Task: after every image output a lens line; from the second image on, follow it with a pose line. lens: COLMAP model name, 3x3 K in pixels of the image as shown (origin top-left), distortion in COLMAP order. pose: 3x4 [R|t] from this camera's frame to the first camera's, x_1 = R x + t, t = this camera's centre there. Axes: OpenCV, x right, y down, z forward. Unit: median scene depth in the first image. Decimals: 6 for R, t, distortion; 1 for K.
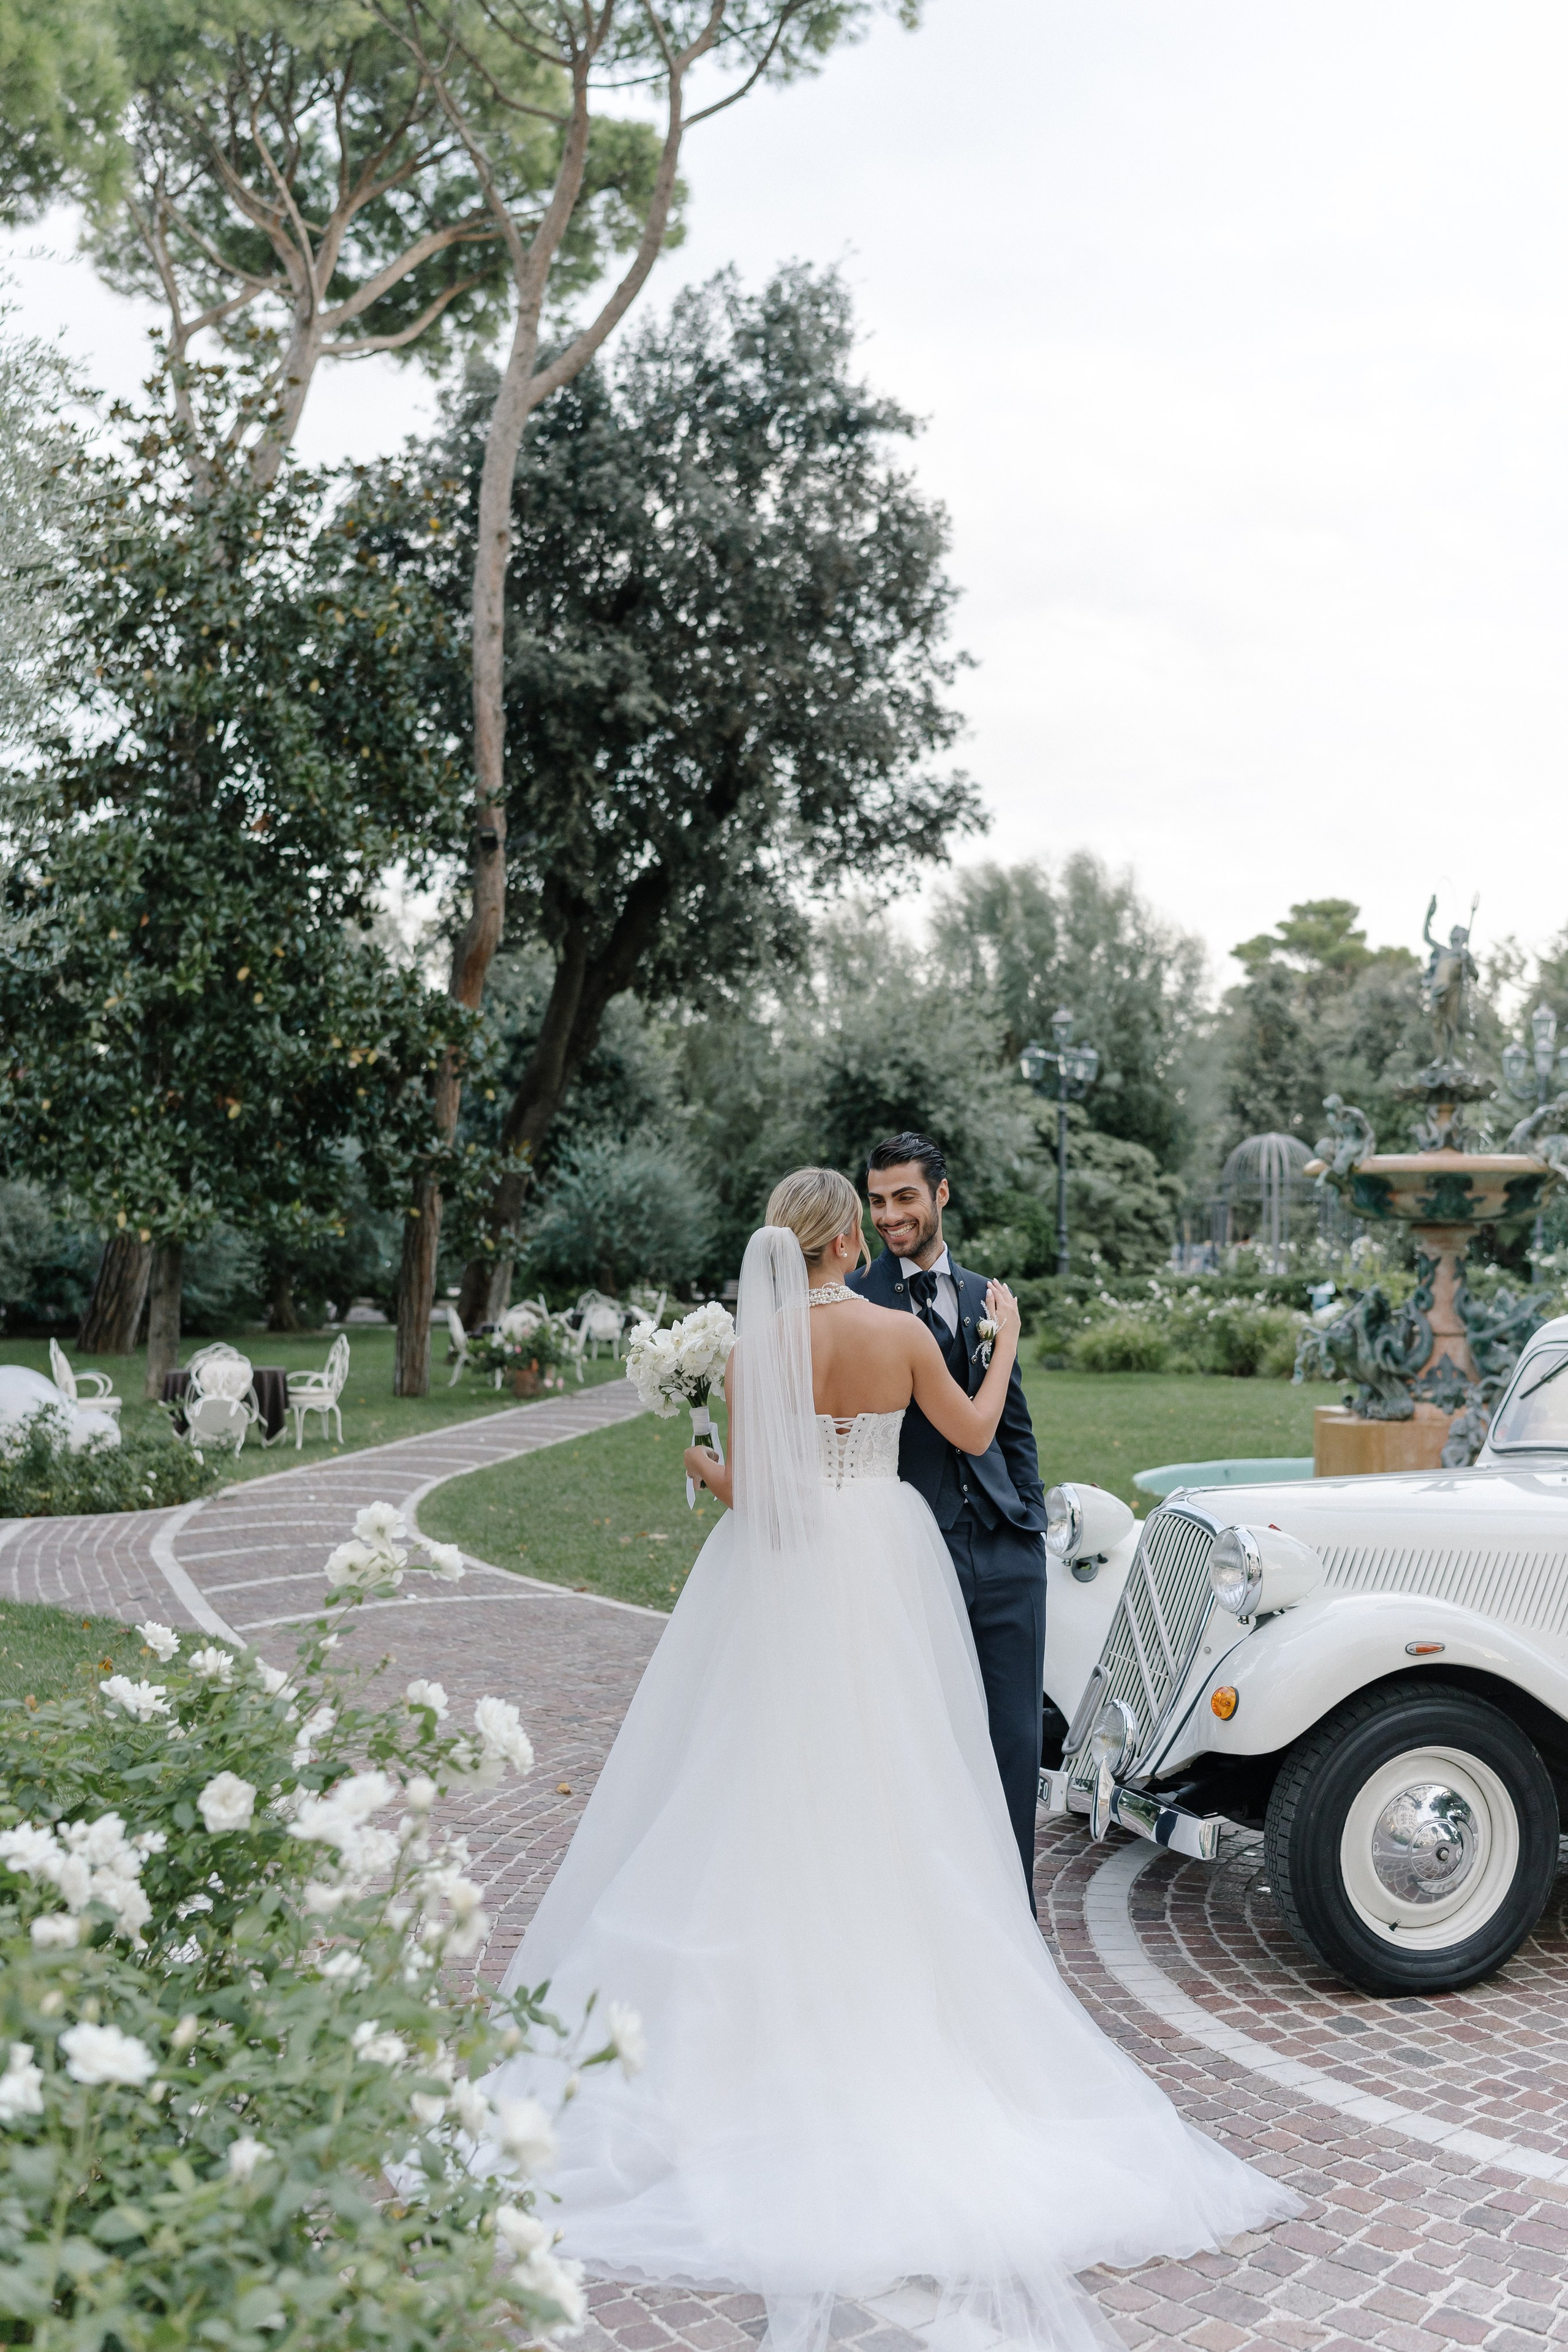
lens RADIAL K [[2186.8, 0, 786.0], [0, 2186.8, 1181.2], [0, 0, 1]] dist [-0.006067, -0.016265]
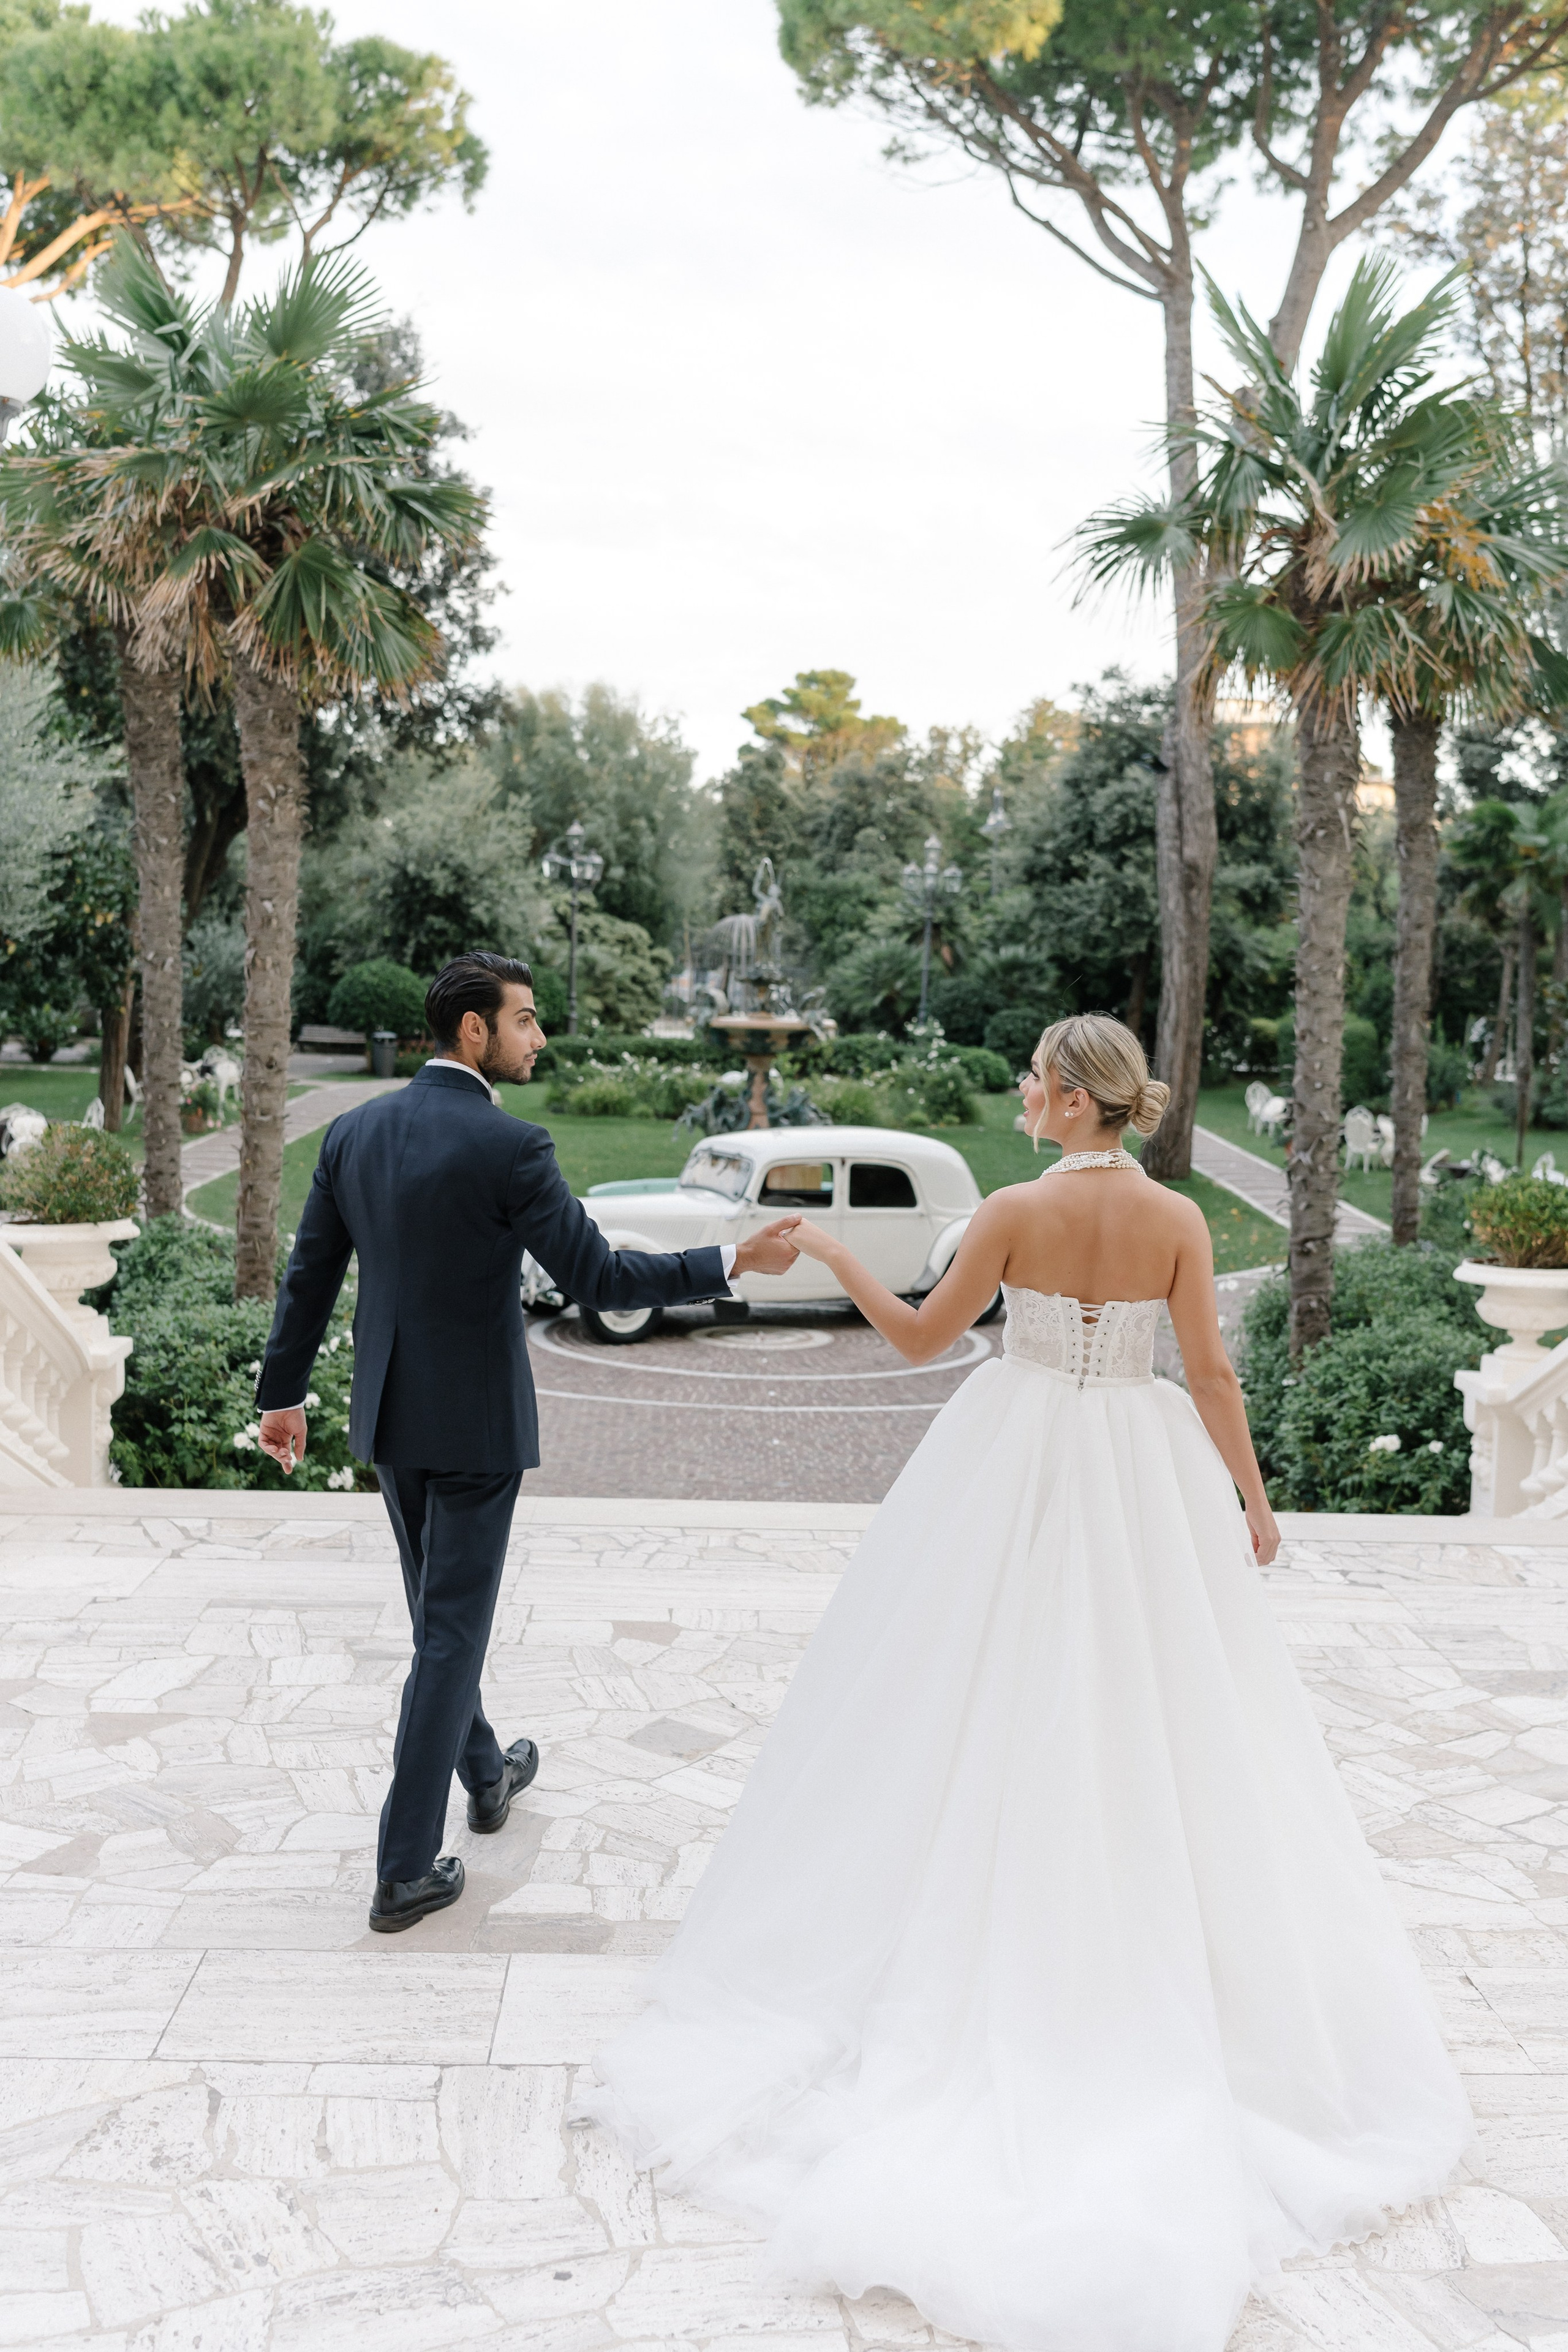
lens RADIAL K [[2209.0, 0, 803.5], [0, 2209.0, 1163.2], [0, 0, 1]] dist [-0.005612, -0.002320]
pose [[0.976097, 0.002650, 0.217319, -0.025188], [-0.030402, 0.991759, 0.124456, -0.047369], [-0.215198, -0.128088, 0.968134, -0.318750]]
